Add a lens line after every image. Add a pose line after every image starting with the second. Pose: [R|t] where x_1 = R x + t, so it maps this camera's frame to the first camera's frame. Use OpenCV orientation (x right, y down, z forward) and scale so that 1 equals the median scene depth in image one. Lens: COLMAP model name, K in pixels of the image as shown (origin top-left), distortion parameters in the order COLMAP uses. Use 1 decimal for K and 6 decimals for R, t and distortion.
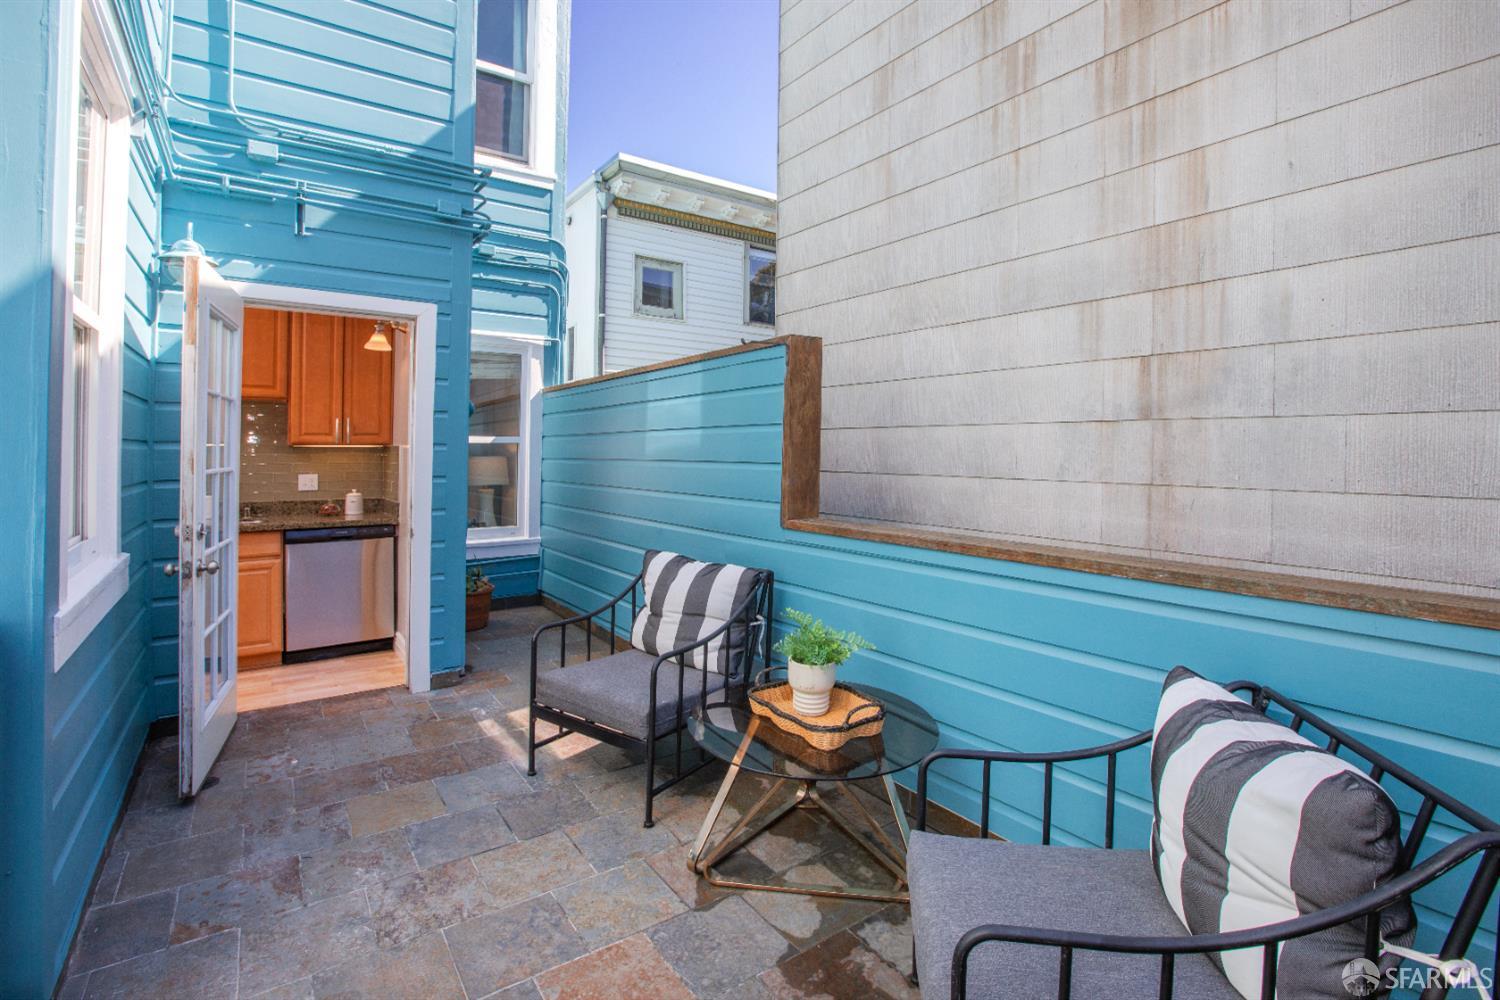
lens RADIAL K [[682.6, 0, 749.9], [0, 682.6, 453.3], [0, 0, 1]] dist [-0.015708, 0.004057]
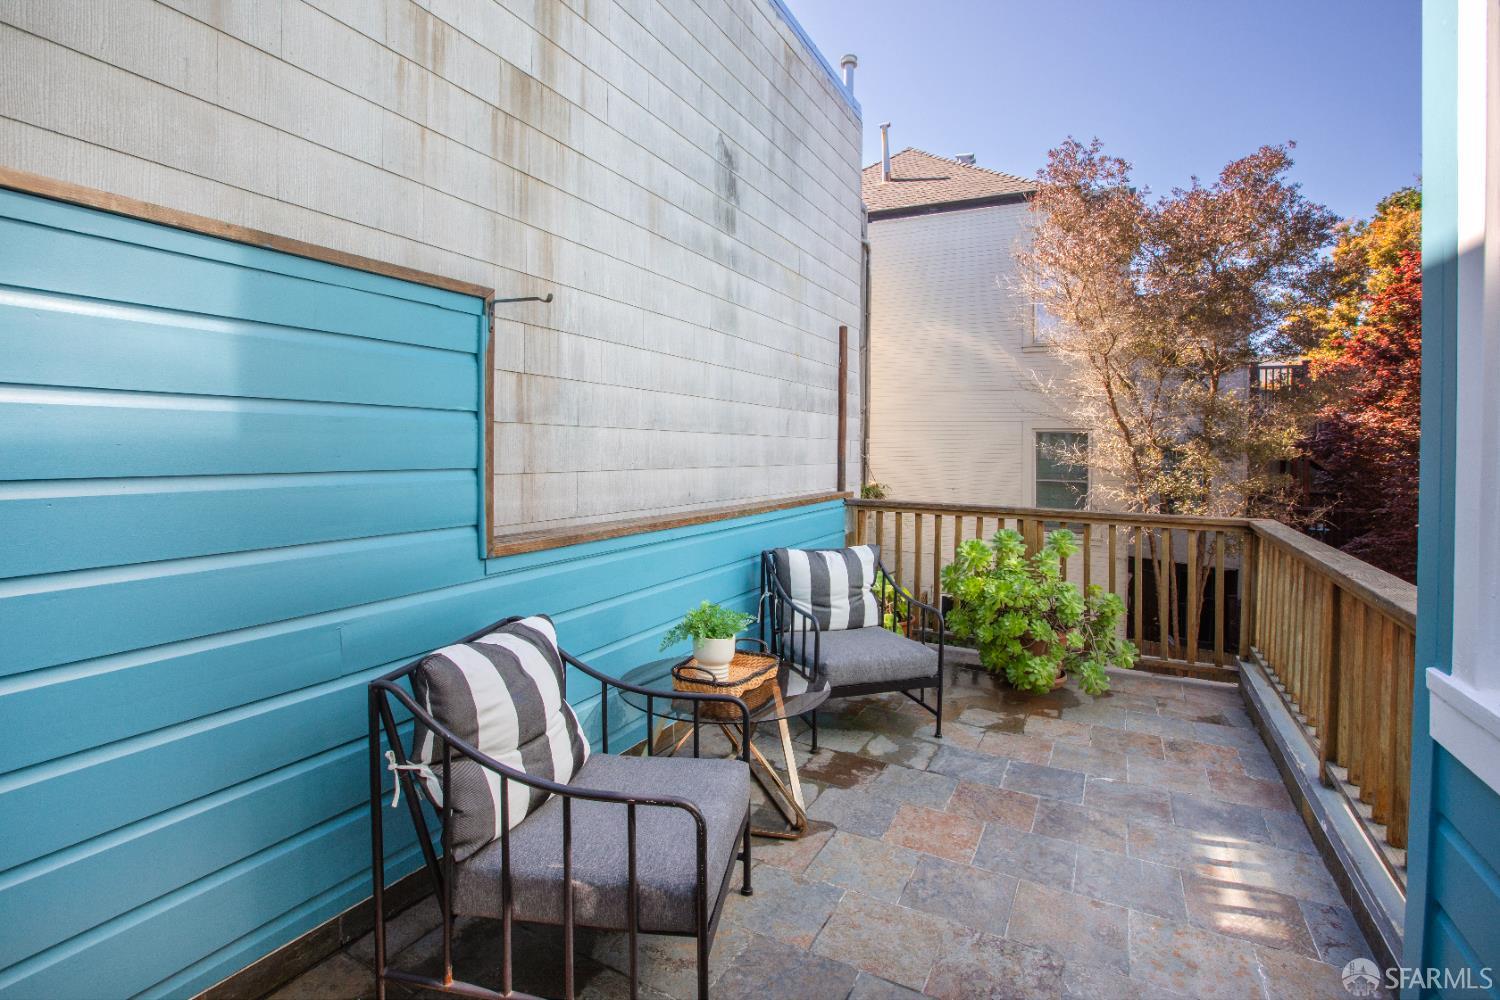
lens RADIAL K [[682.6, 0, 764.9], [0, 682.6, 465.6], [0, 0, 1]] dist [-0.015708, 0.004057]
pose [[-0.437748, -0.031763, 0.898536, -0.796177], [-0.001777, 0.999404, 0.034463, -0.014994], [-0.899096, 0.013489, -0.437544, 1.183022]]
